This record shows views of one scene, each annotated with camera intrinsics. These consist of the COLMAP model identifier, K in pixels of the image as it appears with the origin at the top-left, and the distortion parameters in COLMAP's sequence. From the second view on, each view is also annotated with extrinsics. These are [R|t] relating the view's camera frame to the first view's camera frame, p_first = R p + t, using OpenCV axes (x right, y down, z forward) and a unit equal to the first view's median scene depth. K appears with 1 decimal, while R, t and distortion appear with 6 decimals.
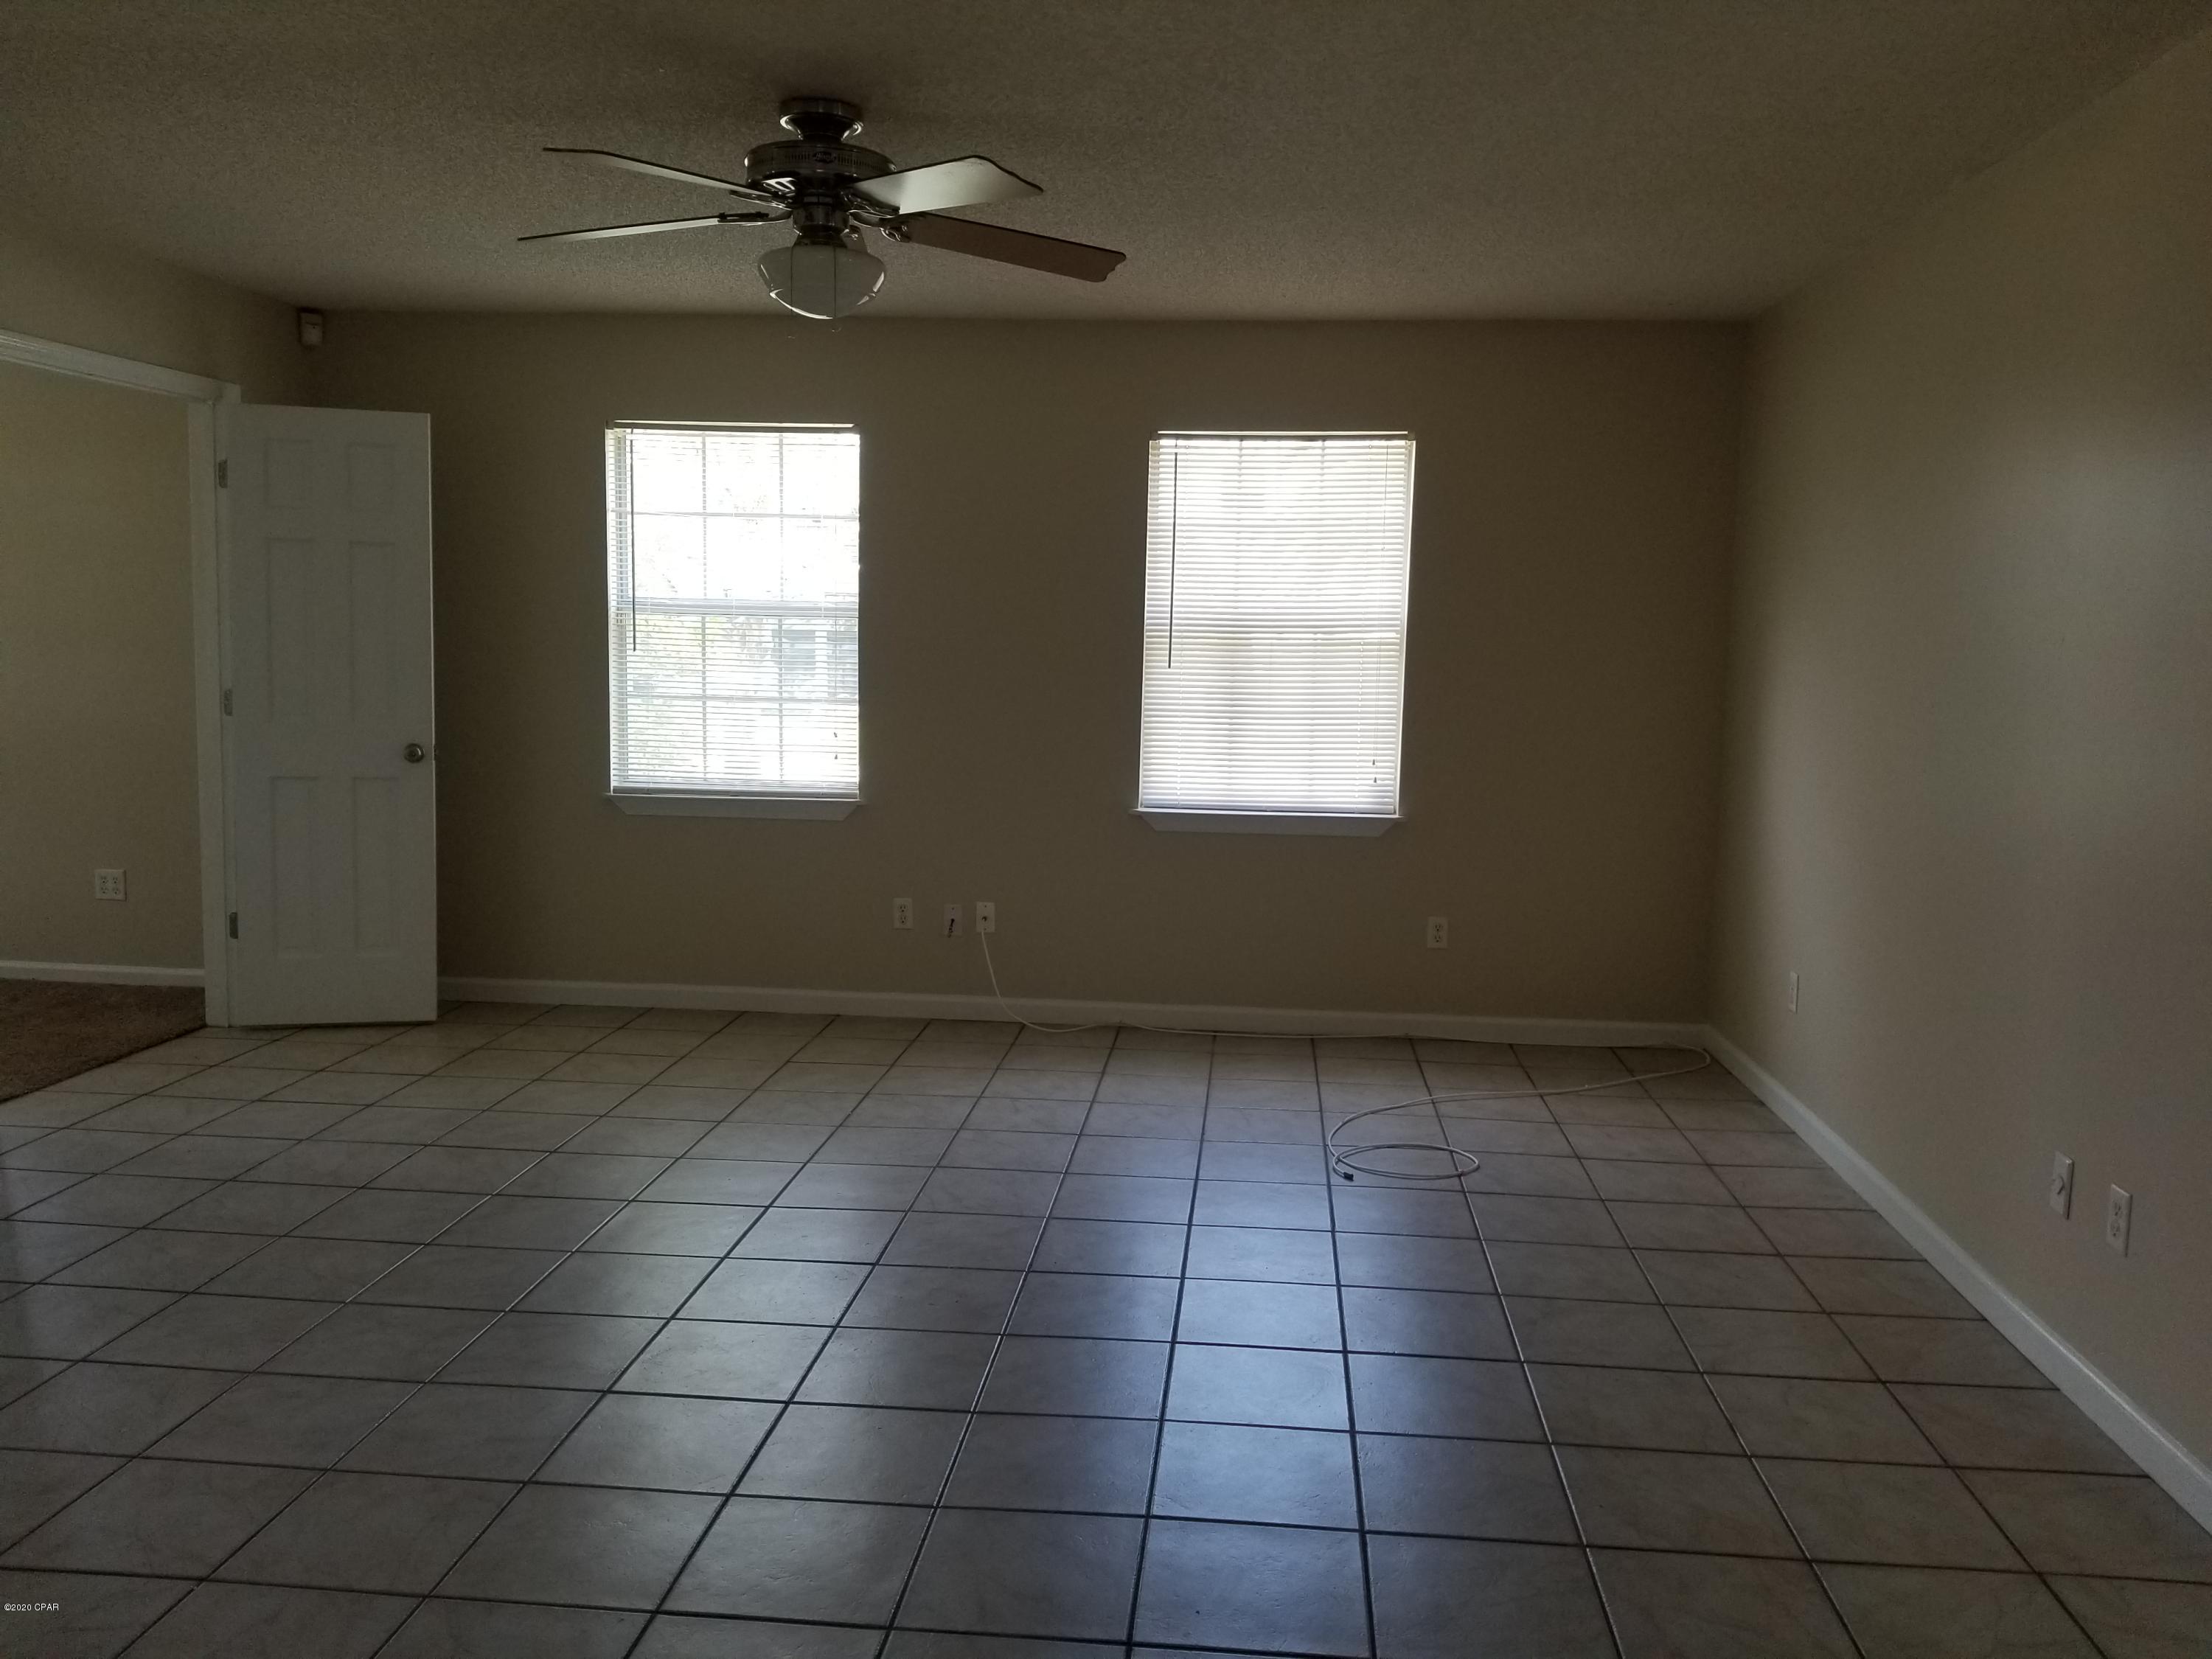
lens RADIAL K [[1733.2, 0, 1114.0], [0, 1733.2, 834.2], [0, 0, 1]] dist [0.054782, -0.097240]
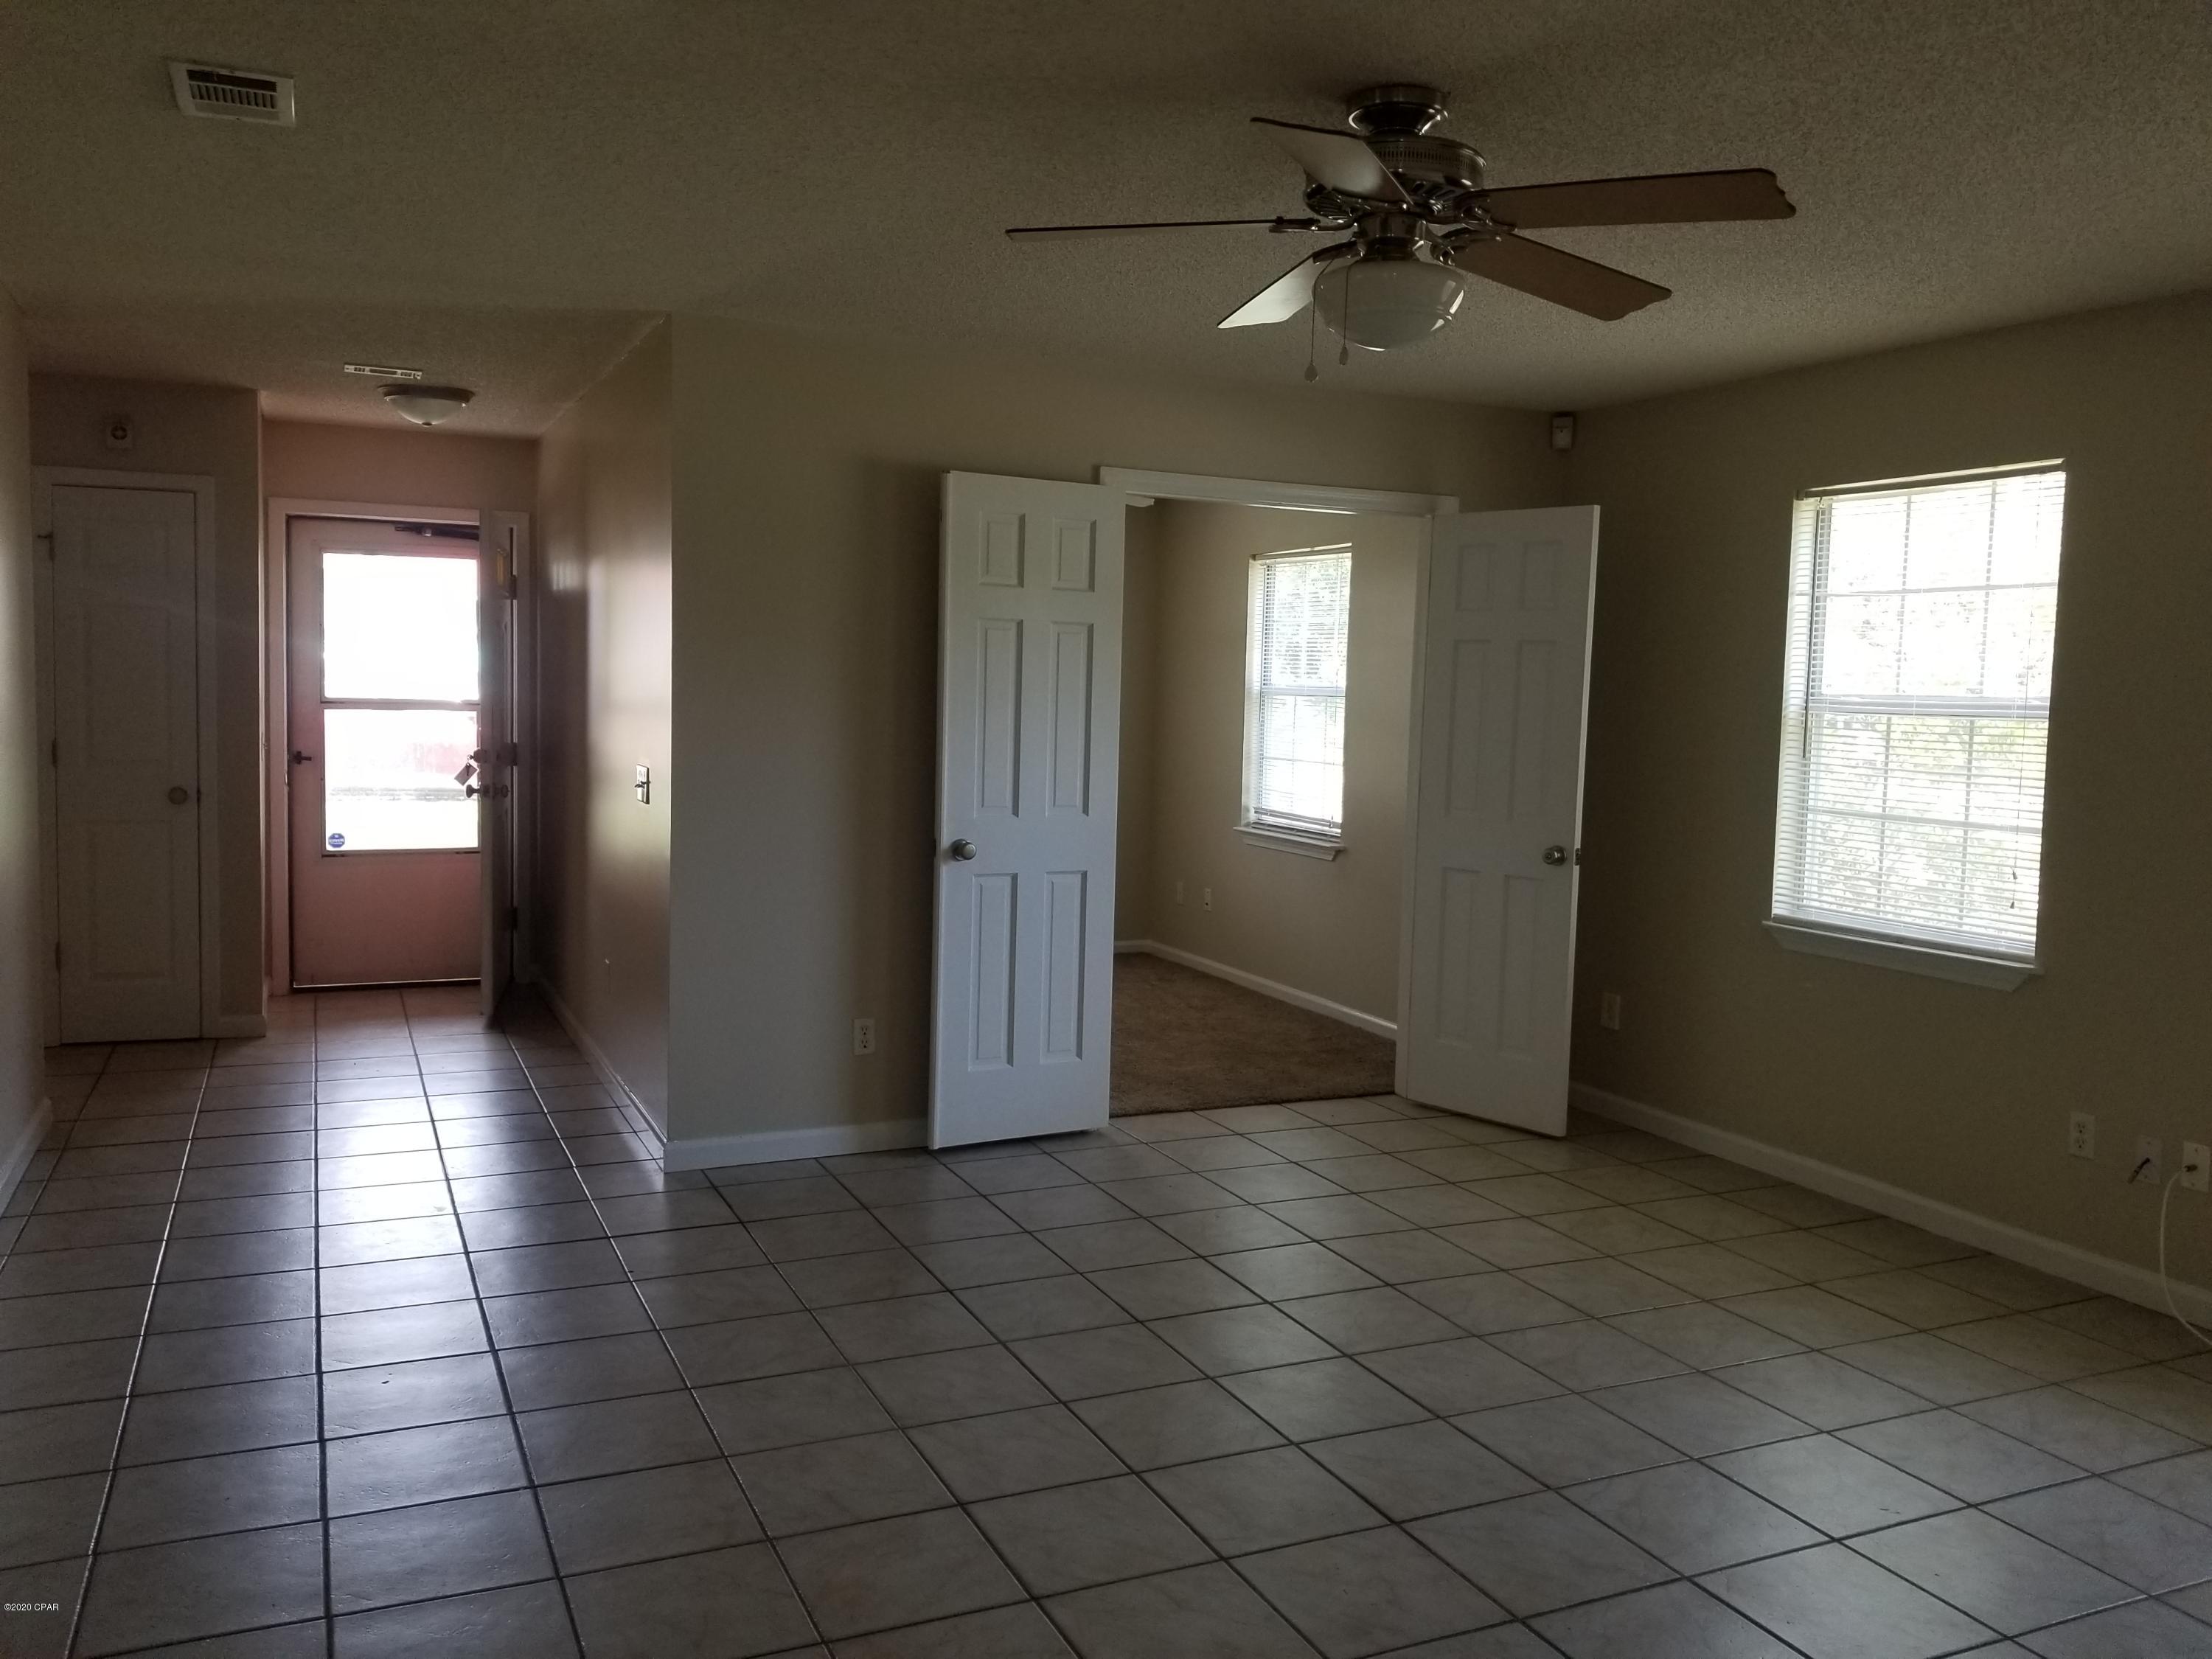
lens RADIAL K [[1733.2, 0, 1106.2], [0, 1733.2, 829.0], [0, 0, 1]] dist [0.054782, -0.097240]
pose [[0.479102, 0.063622, -0.875450, 0.309861], [-0.117193, 0.993077, 0.008035, -0.038198], [0.869901, 0.098747, 0.483241, 0.303897]]
